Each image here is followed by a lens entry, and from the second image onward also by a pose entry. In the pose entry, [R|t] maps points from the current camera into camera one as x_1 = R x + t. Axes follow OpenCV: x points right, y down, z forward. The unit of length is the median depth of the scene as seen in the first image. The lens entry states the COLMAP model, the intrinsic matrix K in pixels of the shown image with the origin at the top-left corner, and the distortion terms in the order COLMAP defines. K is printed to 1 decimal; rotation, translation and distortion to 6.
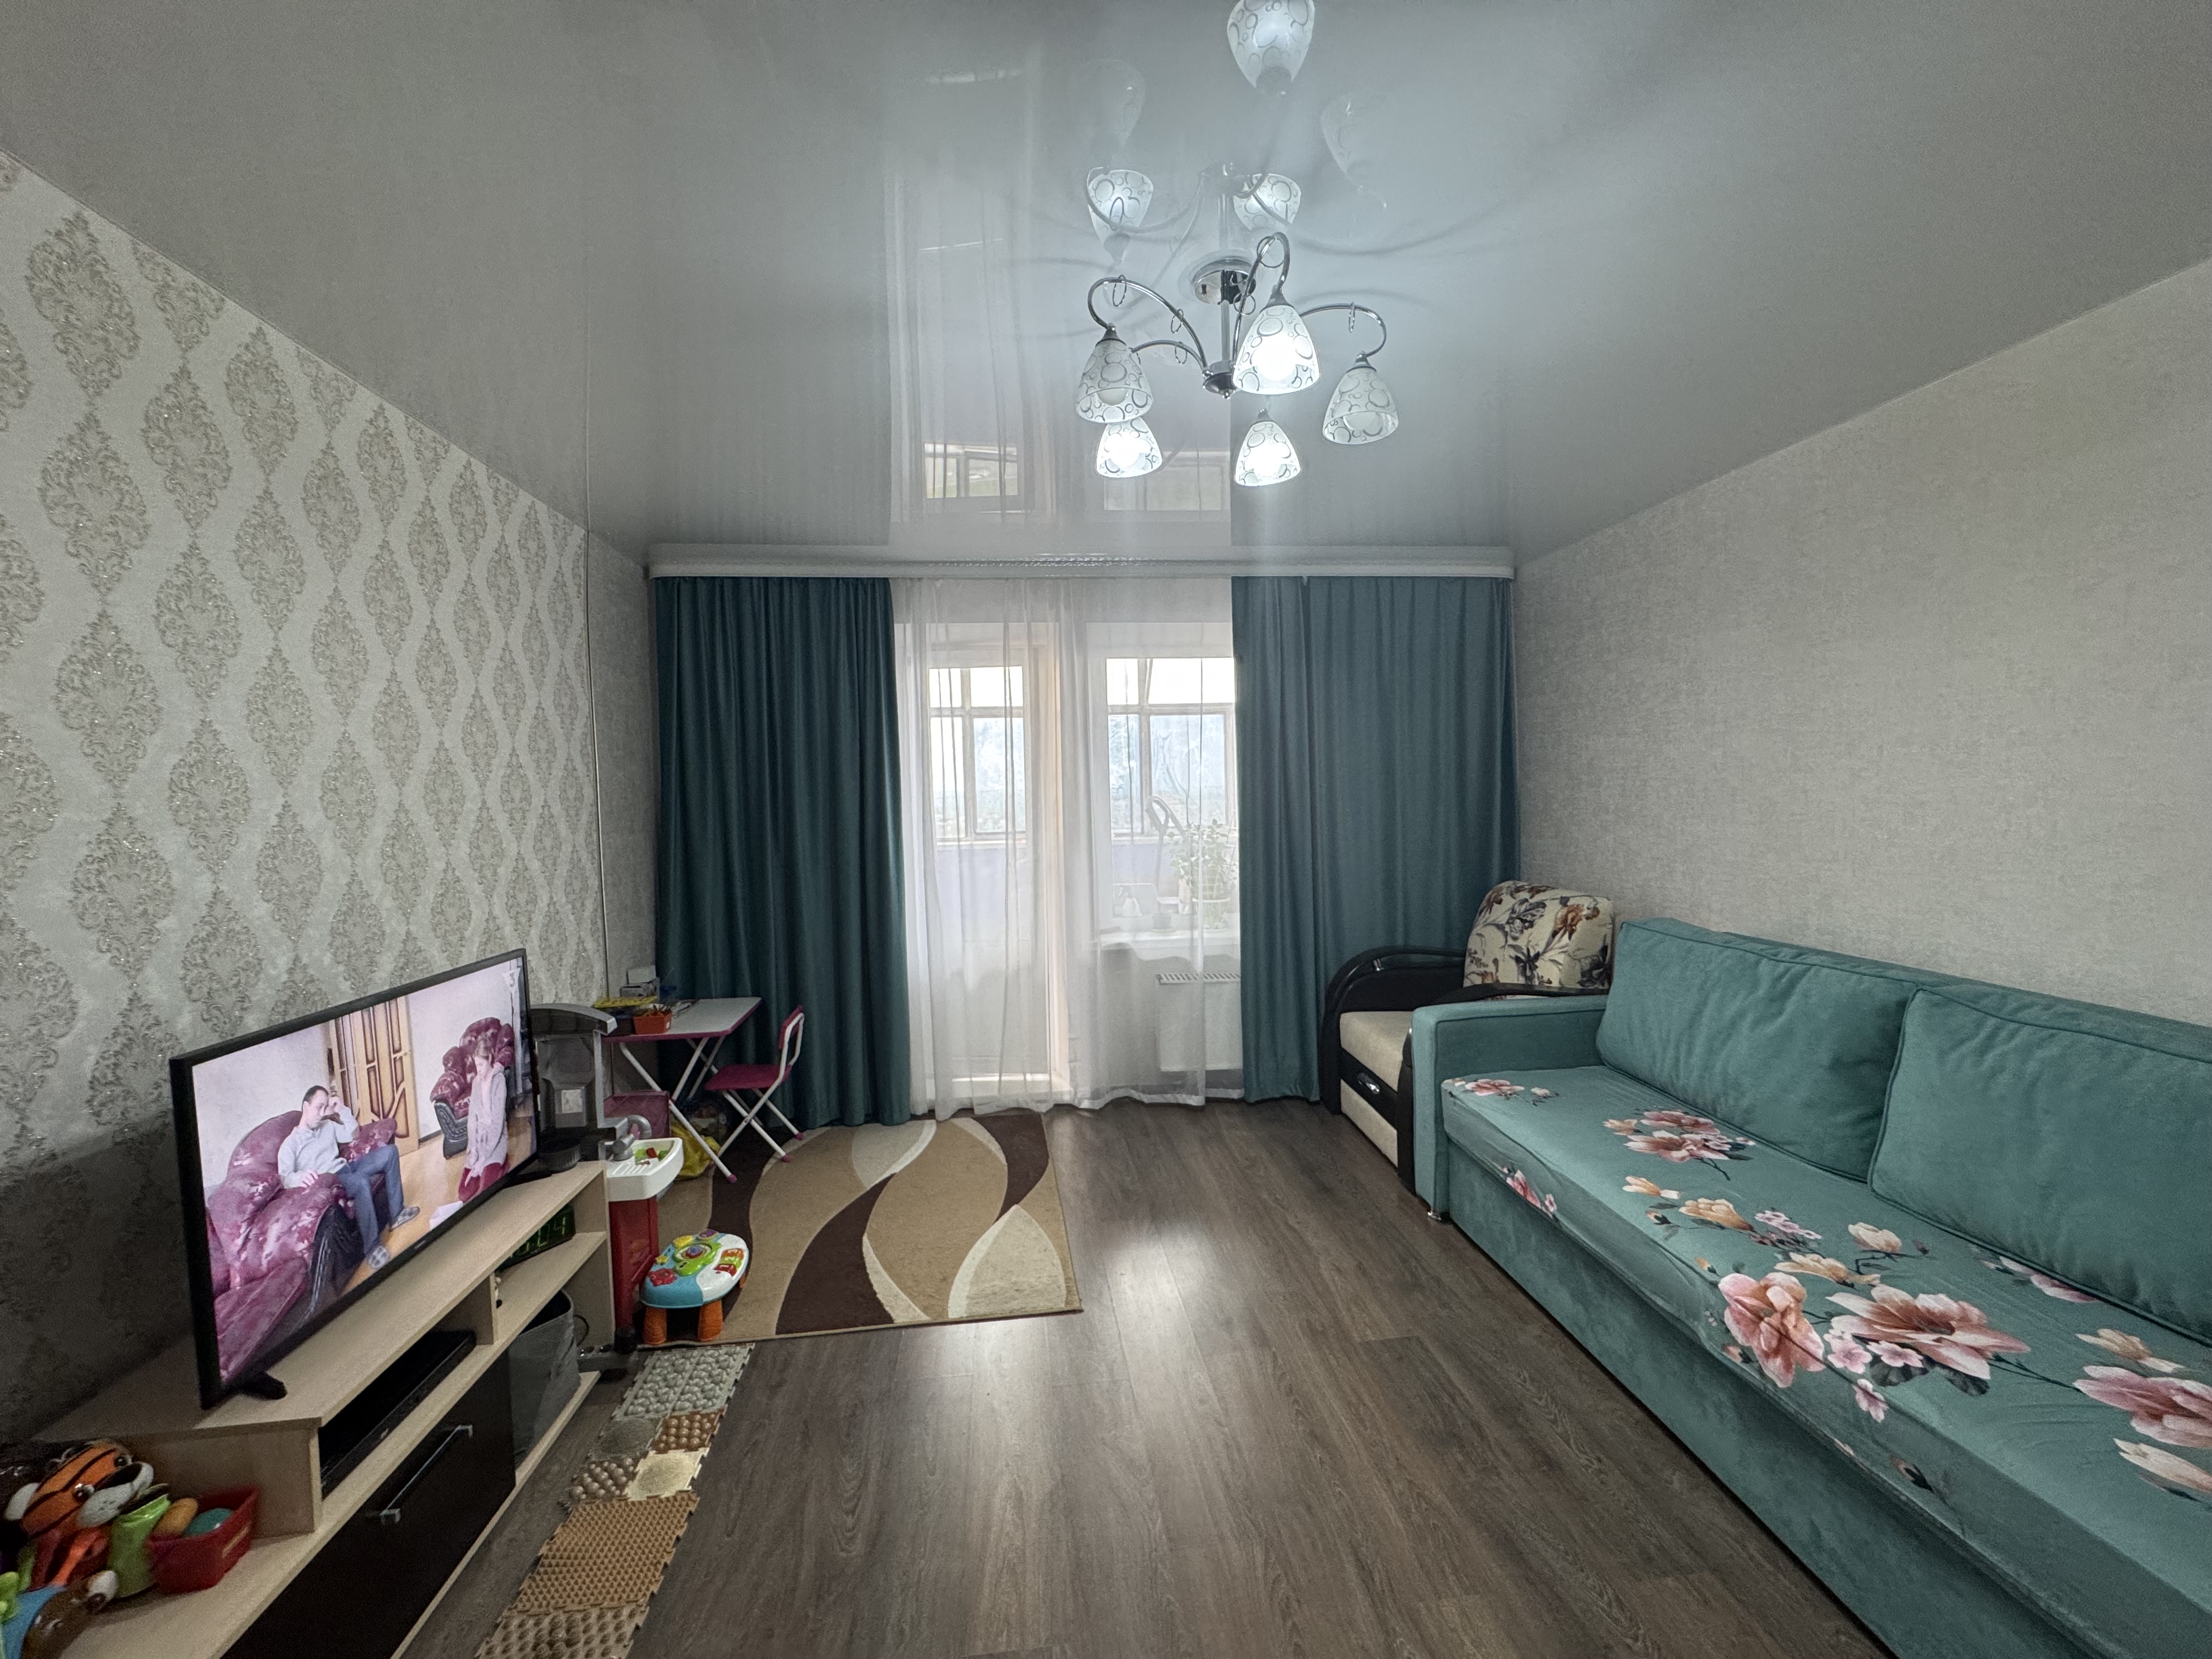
lens RADIAL K [[881.5, 0, 1105.5], [0, 881.5, 826.9], [0, 0, 1]] dist [-0.004122, 0.001040]
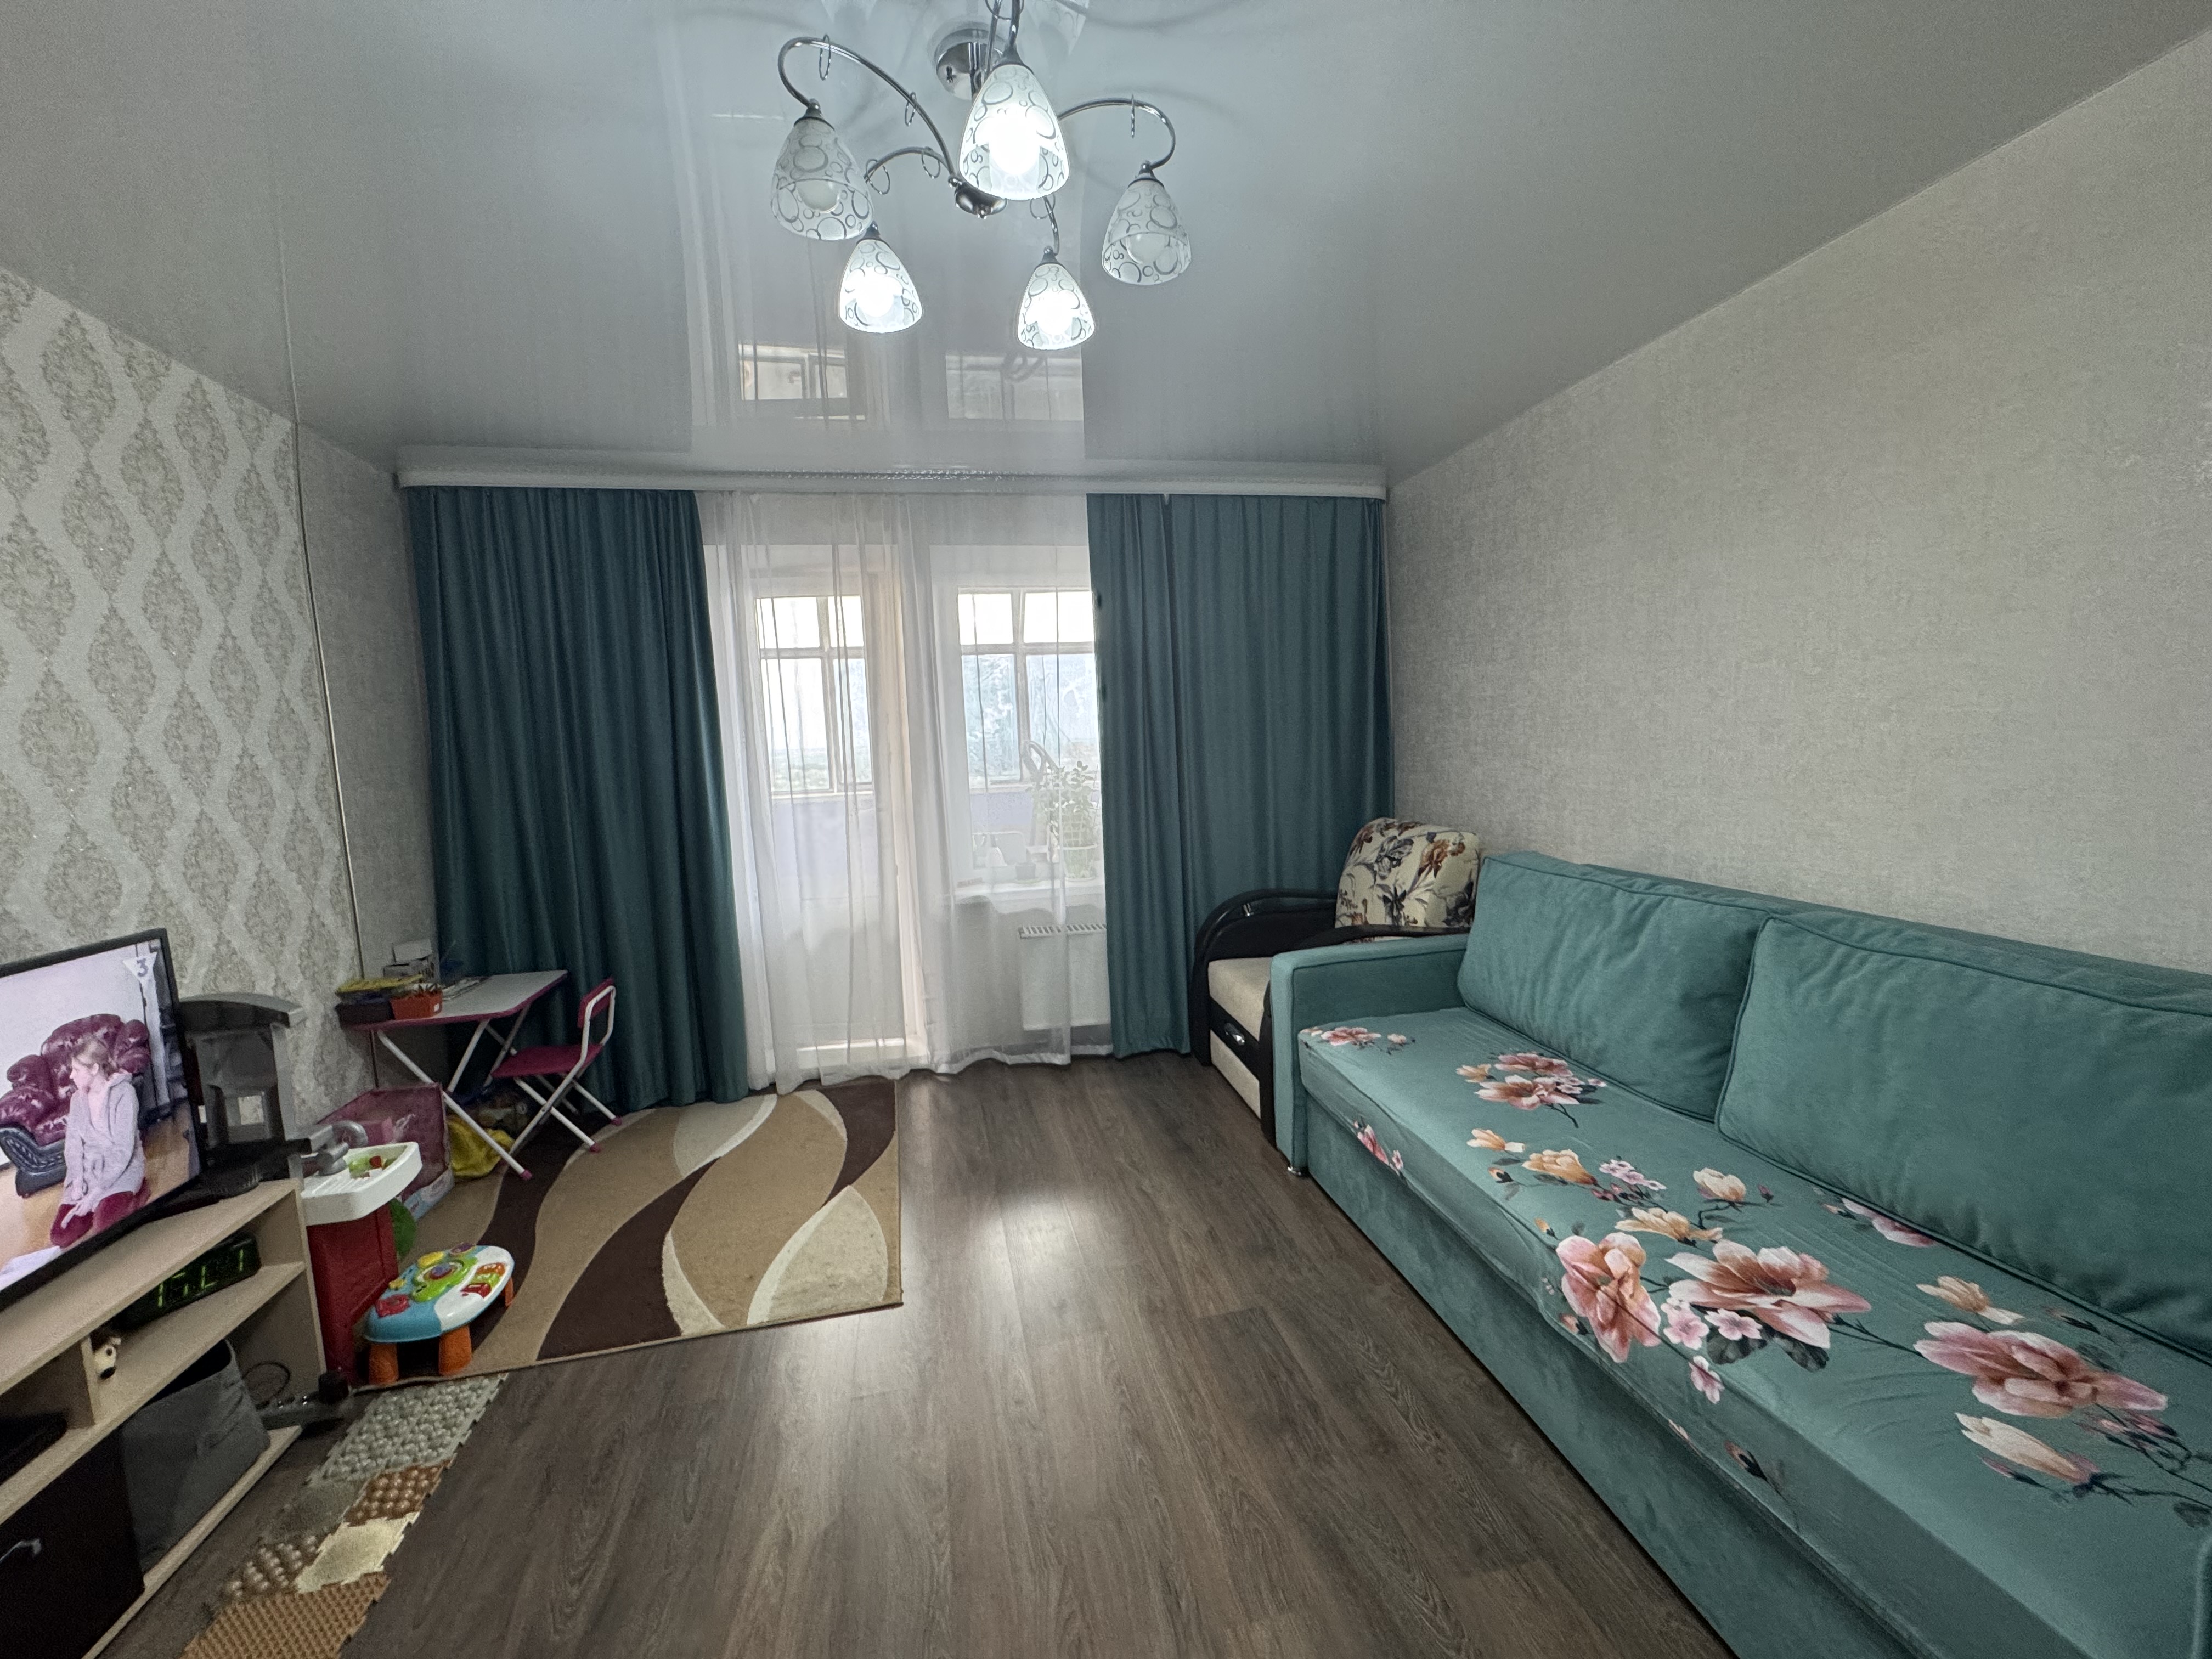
lens RADIAL K [[881.5, 0, 1105.3], [0, 881.5, 828.1], [0, 0, 1]] dist [-0.004122, 0.001040]
pose [[0.995427, -0.026416, 0.091803, 0.119169], [0.021248, 0.998158, 0.056819, 0.018631], [-0.093135, -0.054608, 0.994155, 0.121241]]
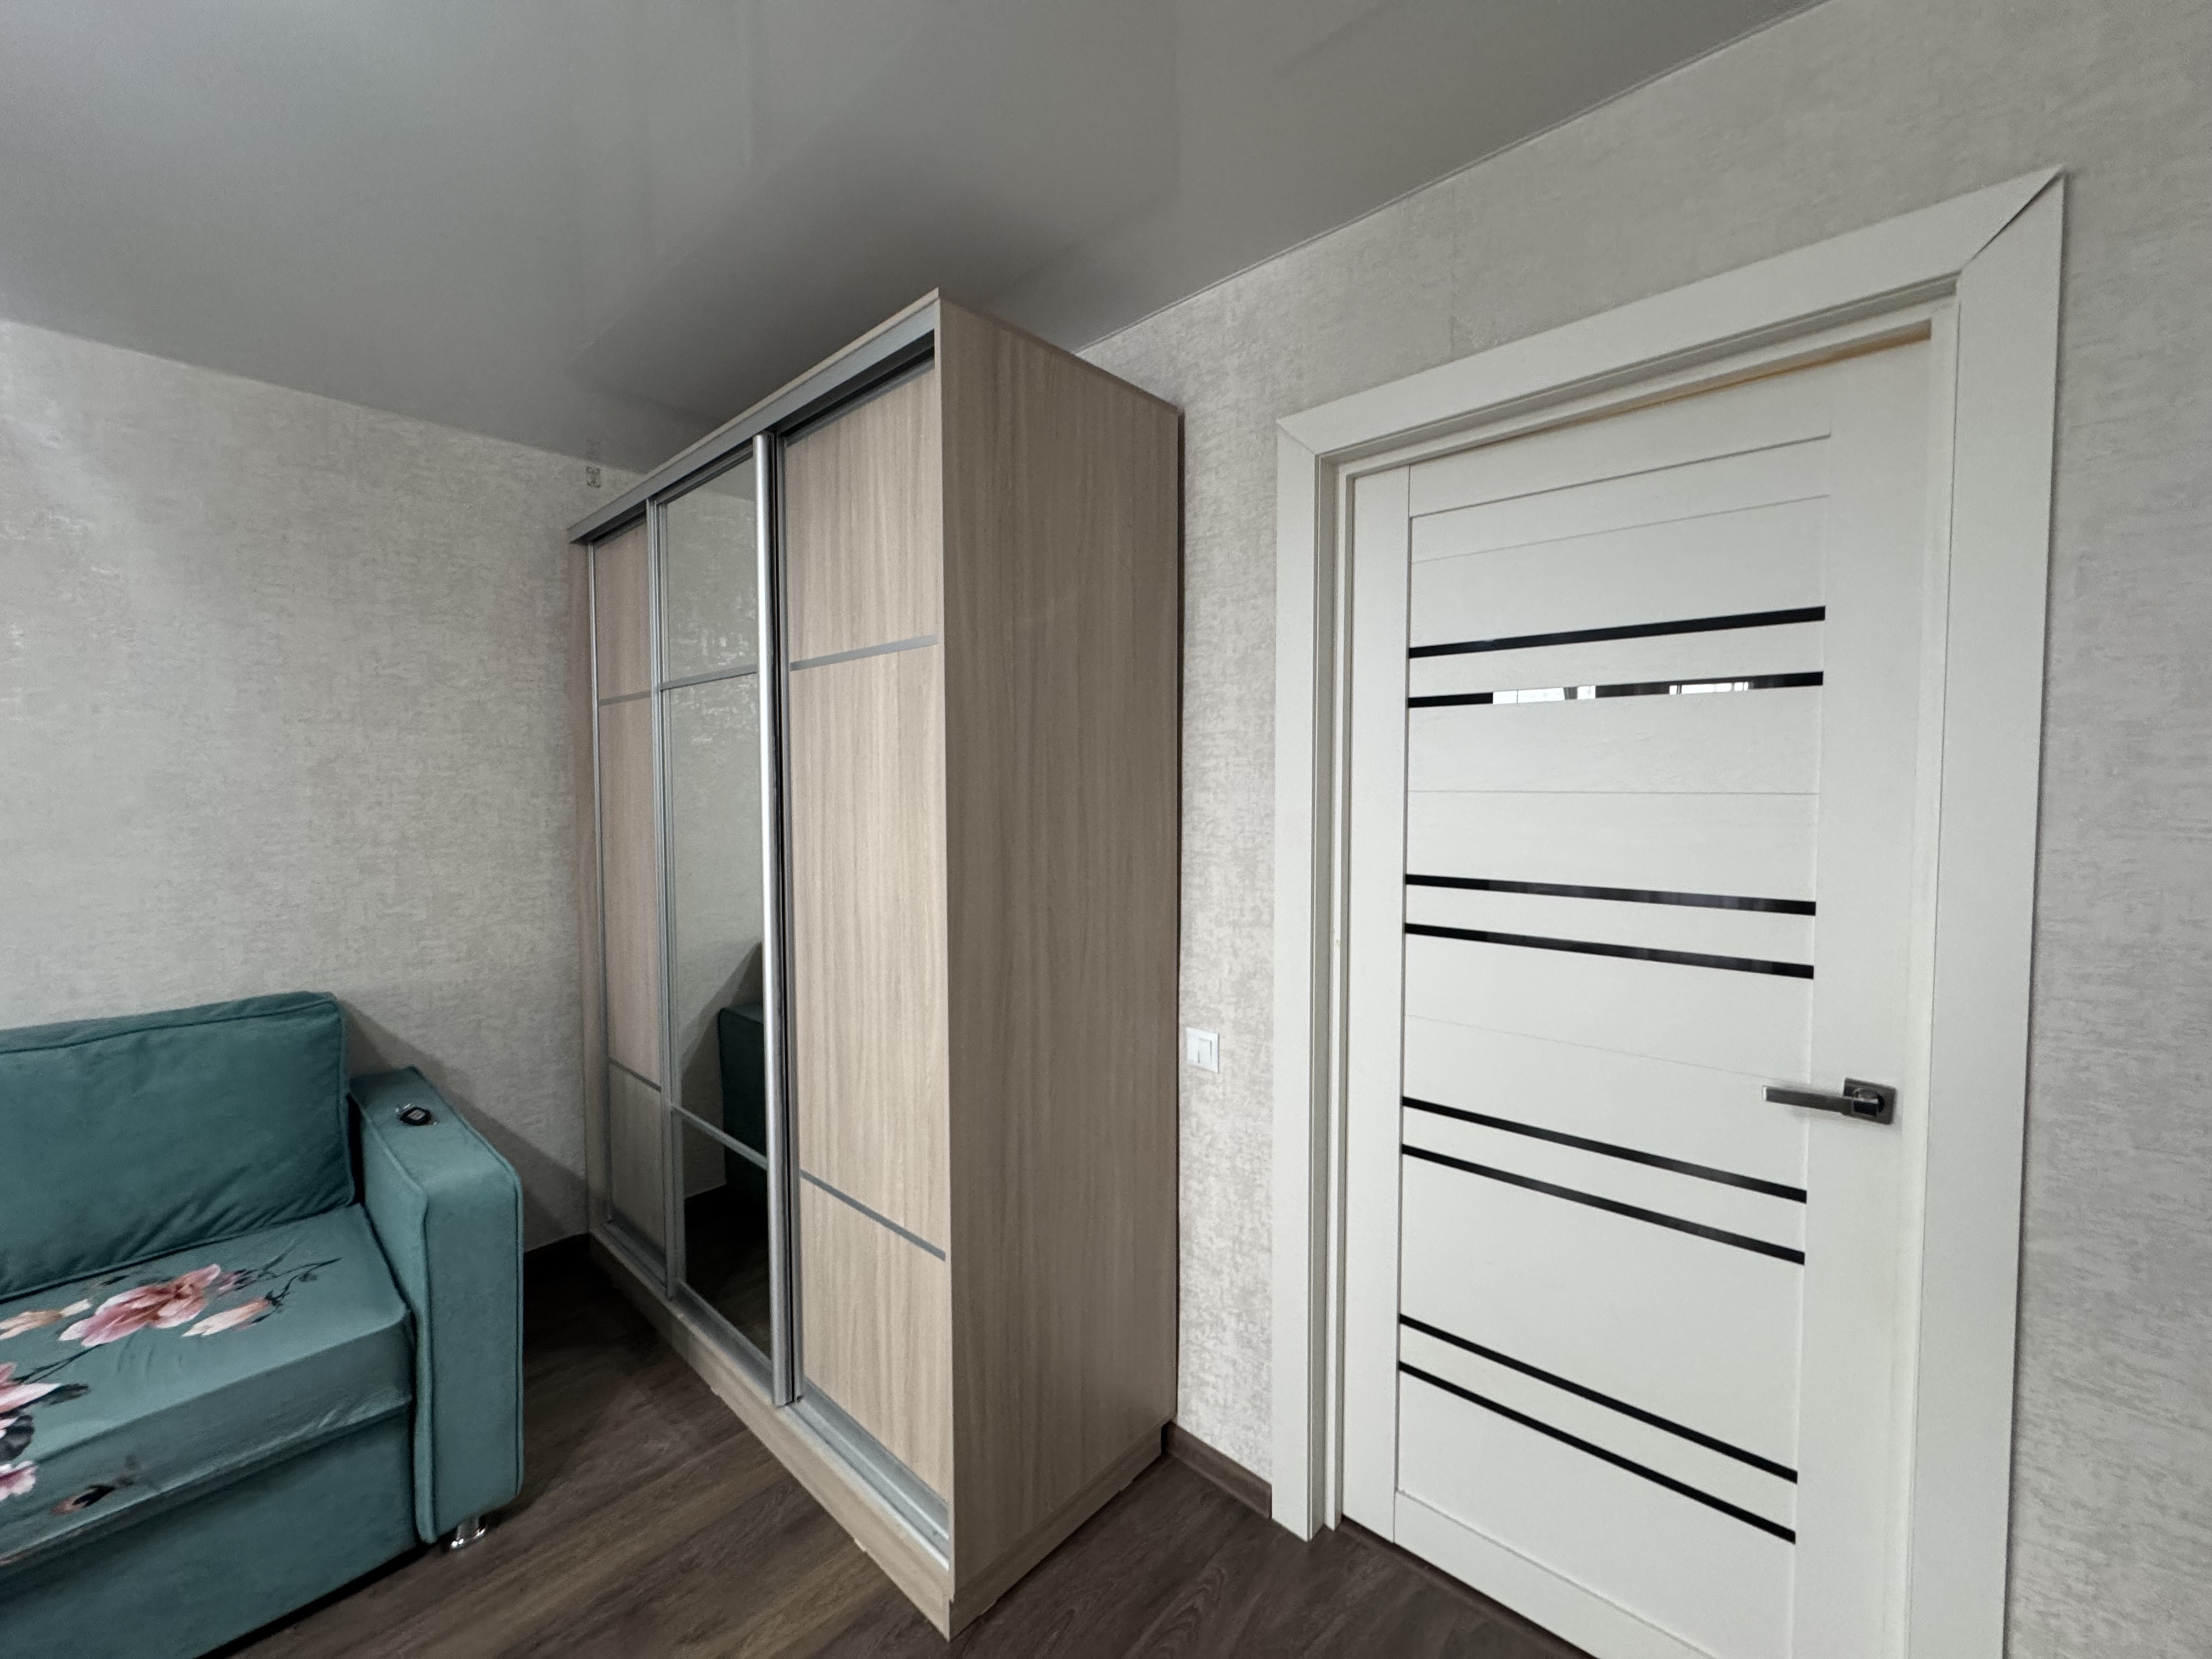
lens RADIAL K [[881.5, 0, 1104.5], [0, 881.5, 828.9], [0, 0, 1]] dist [-0.004122, 0.001040]
pose [[-0.658784, -0.010752, 0.752255, -0.328551], [0.046702, 0.997385, 0.055155, -0.008507], [-0.750881, 0.071467, -0.656560, 0.422245]]
